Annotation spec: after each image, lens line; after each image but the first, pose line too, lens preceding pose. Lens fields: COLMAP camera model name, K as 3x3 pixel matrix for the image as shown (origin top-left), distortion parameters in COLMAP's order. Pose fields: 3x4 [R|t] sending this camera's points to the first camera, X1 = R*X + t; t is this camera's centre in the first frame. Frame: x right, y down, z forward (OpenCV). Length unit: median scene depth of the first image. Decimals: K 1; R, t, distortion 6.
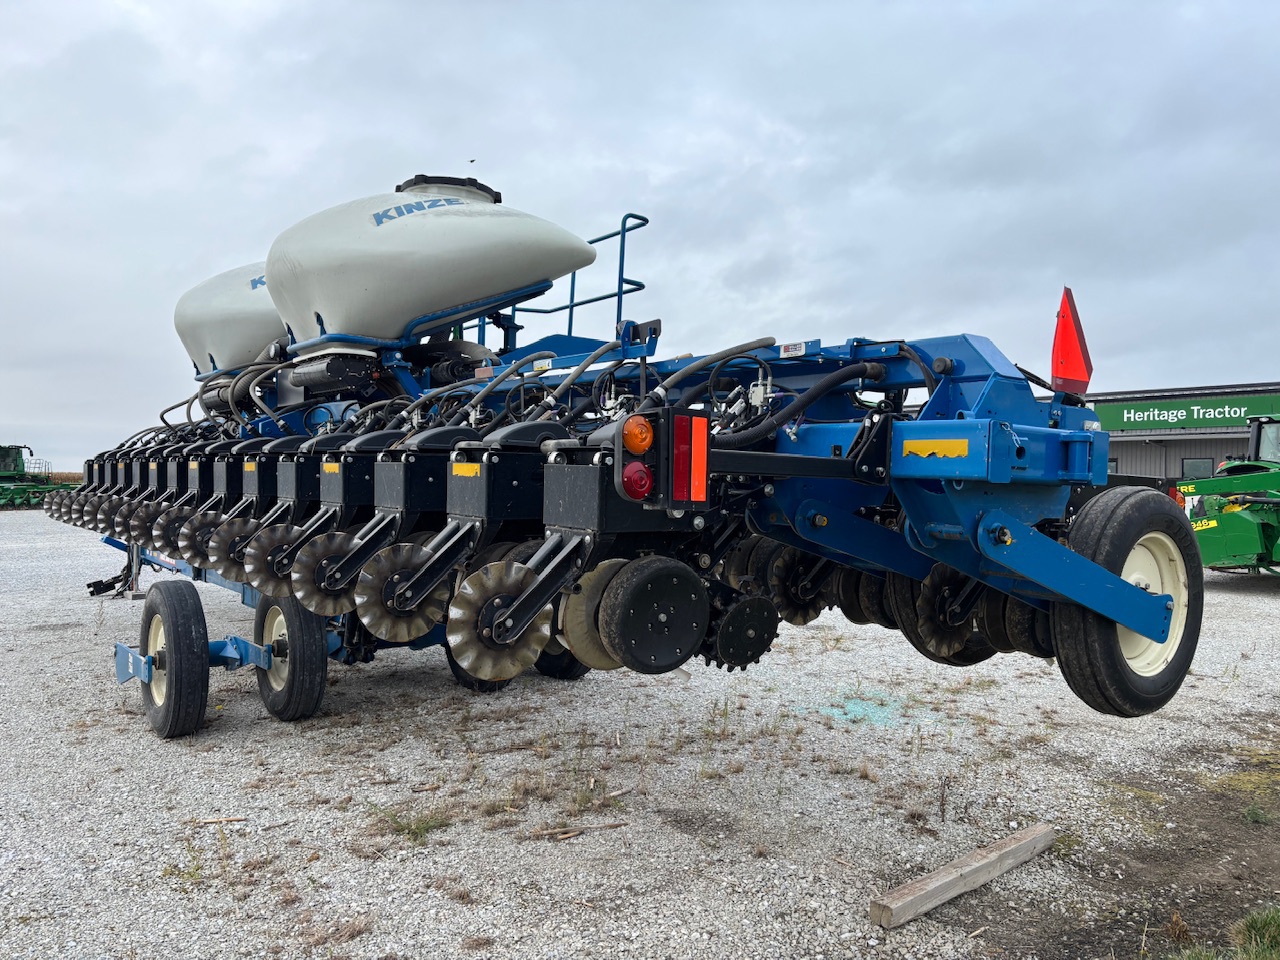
lens RADIAL K [[967.1, 0, 640.0], [0, 967.1, 480.0], [0, 0, 1]] dist [0.060835, -0.072846]
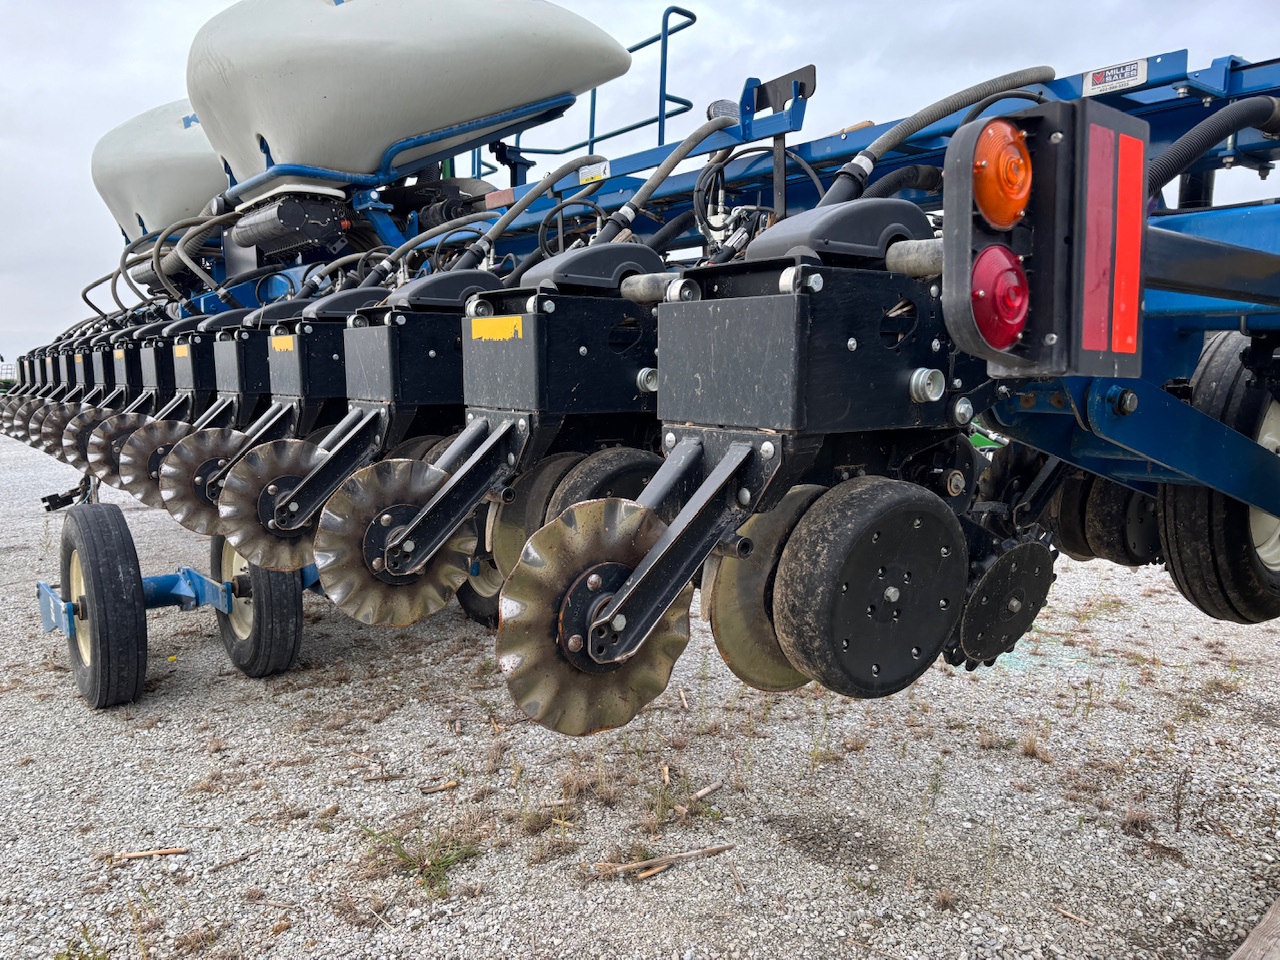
lens RADIAL K [[978.6, 0, 624.0], [0, 978.6, 479.3], [0, 0, 1]] dist [0.063516, -0.087142]
pose [[0.999767, -0.020243, -0.007514, -0.084396], [0.020924, 0.994187, 0.105619, 0.015300], [0.005332, -0.105751, 0.994378, 0.341774]]
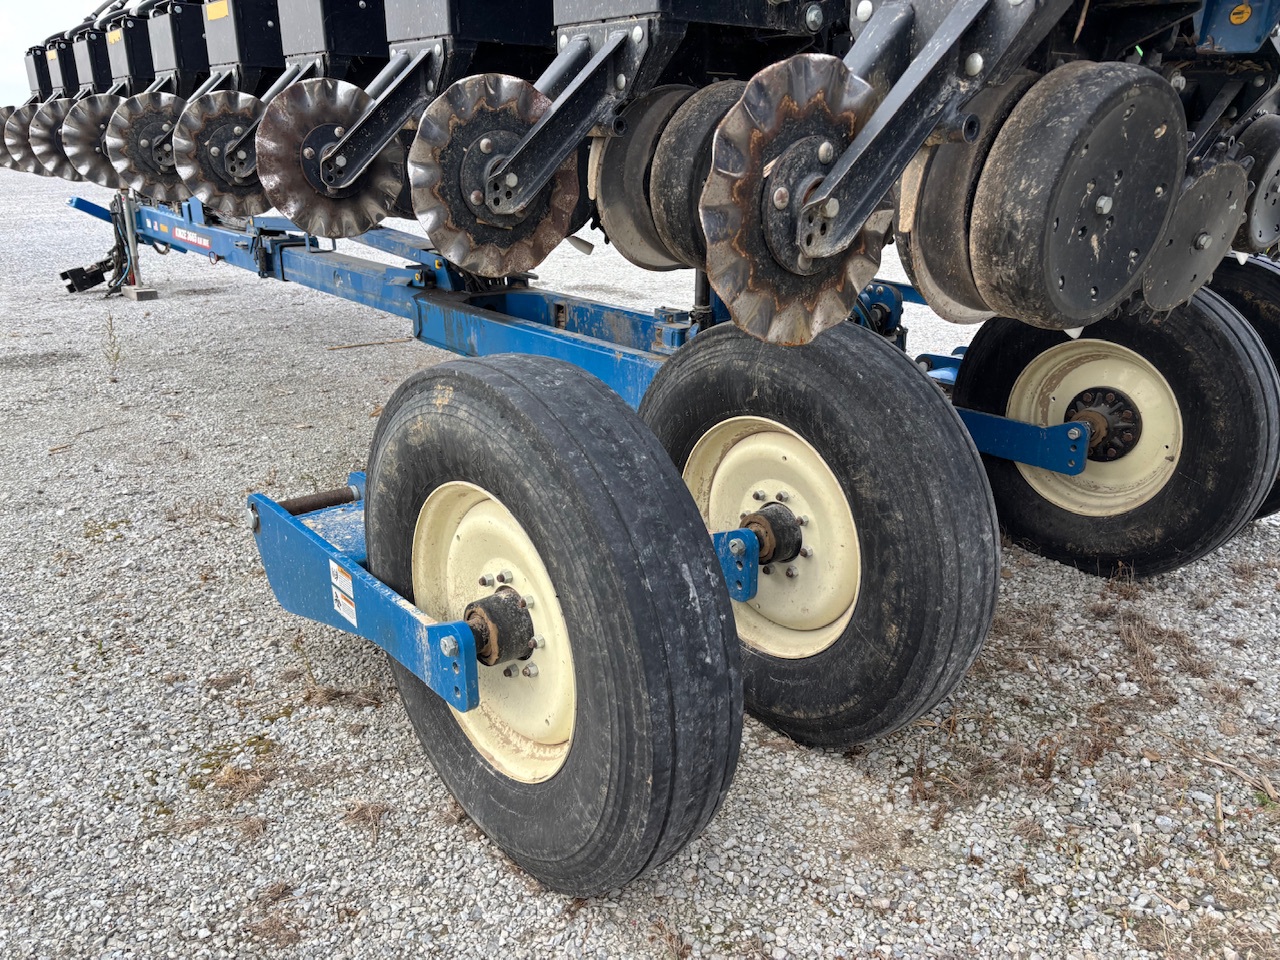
lens RADIAL K [[967.1, 0, 640.0], [0, 967.1, 480.0], [0, 0, 1]] dist [0.060835, -0.072846]
pose [[0.999444, -0.007866, 0.032388, -0.650157], [-0.003239, 0.944234, 0.329259, 0.065192], [-0.033172, -0.329181, 0.943684, 1.055366]]
